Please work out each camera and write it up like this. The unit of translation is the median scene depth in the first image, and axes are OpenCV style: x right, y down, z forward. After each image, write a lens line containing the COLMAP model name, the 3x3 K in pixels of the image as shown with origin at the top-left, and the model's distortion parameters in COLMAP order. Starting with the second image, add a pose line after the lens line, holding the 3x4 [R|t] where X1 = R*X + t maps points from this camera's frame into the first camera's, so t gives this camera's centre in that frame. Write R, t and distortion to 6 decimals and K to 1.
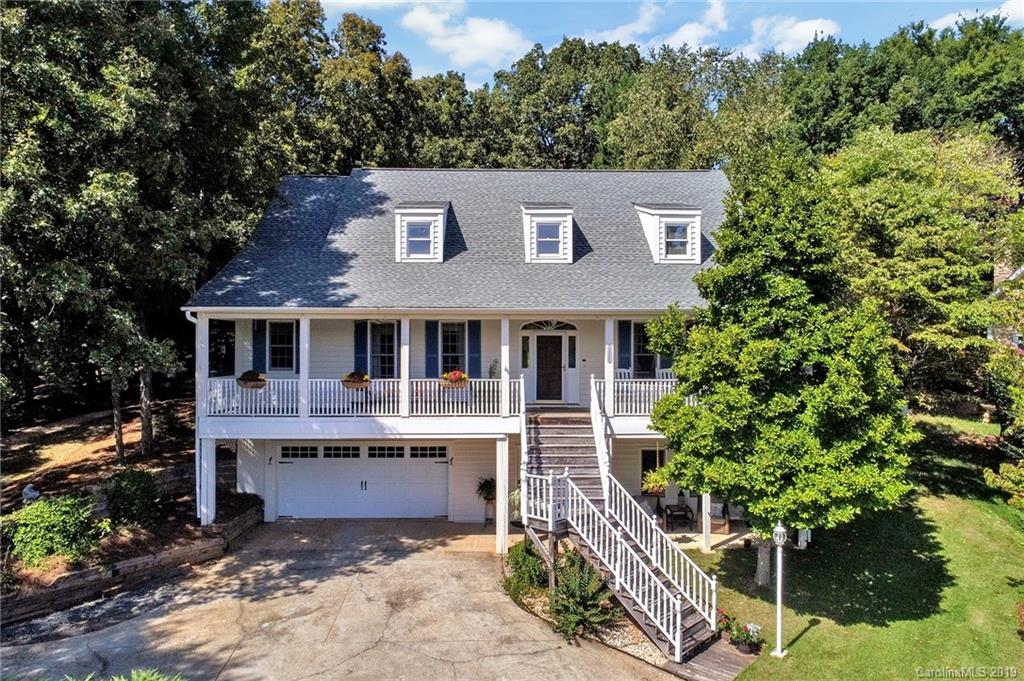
lens RADIAL K [[685.7, 0, 512.5], [0, 685.7, 341.2], [0, 0, 1]] dist [-0.010173, -0.002271]
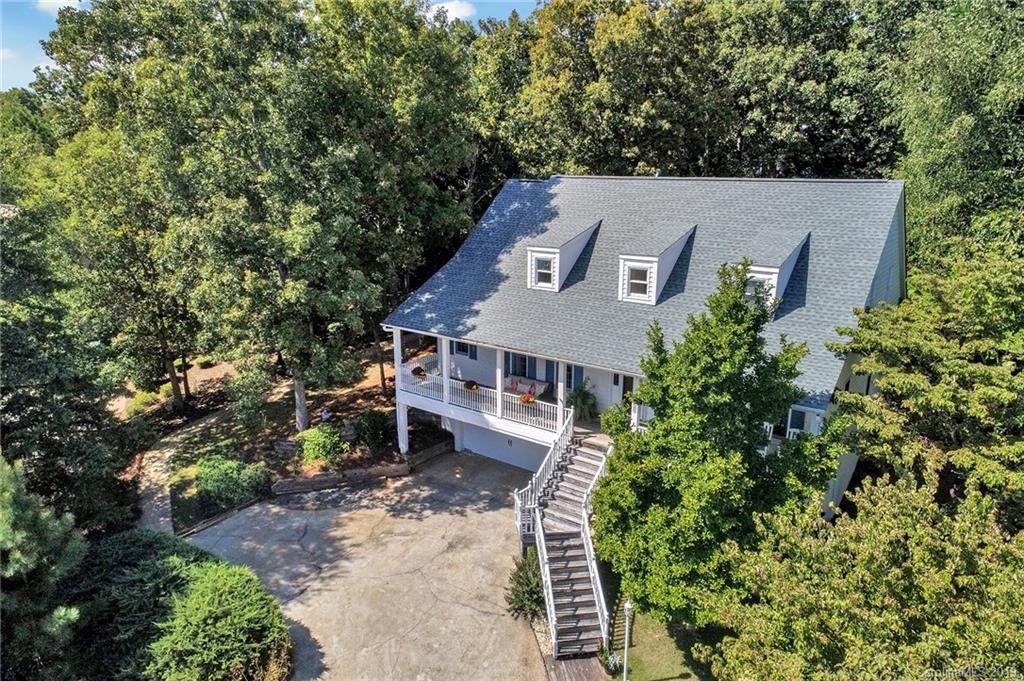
lens RADIAL K [[685.7, 0, 510.2], [0, 685.7, 340.8], [0, 0, 1]] dist [-0.010173, -0.002271]
pose [[0.786071, 0.157170, -0.597821, 0.719553], [0.001331, 0.966702, 0.255901, -0.427683], [0.618134, -0.201952, 0.759688, -0.018653]]
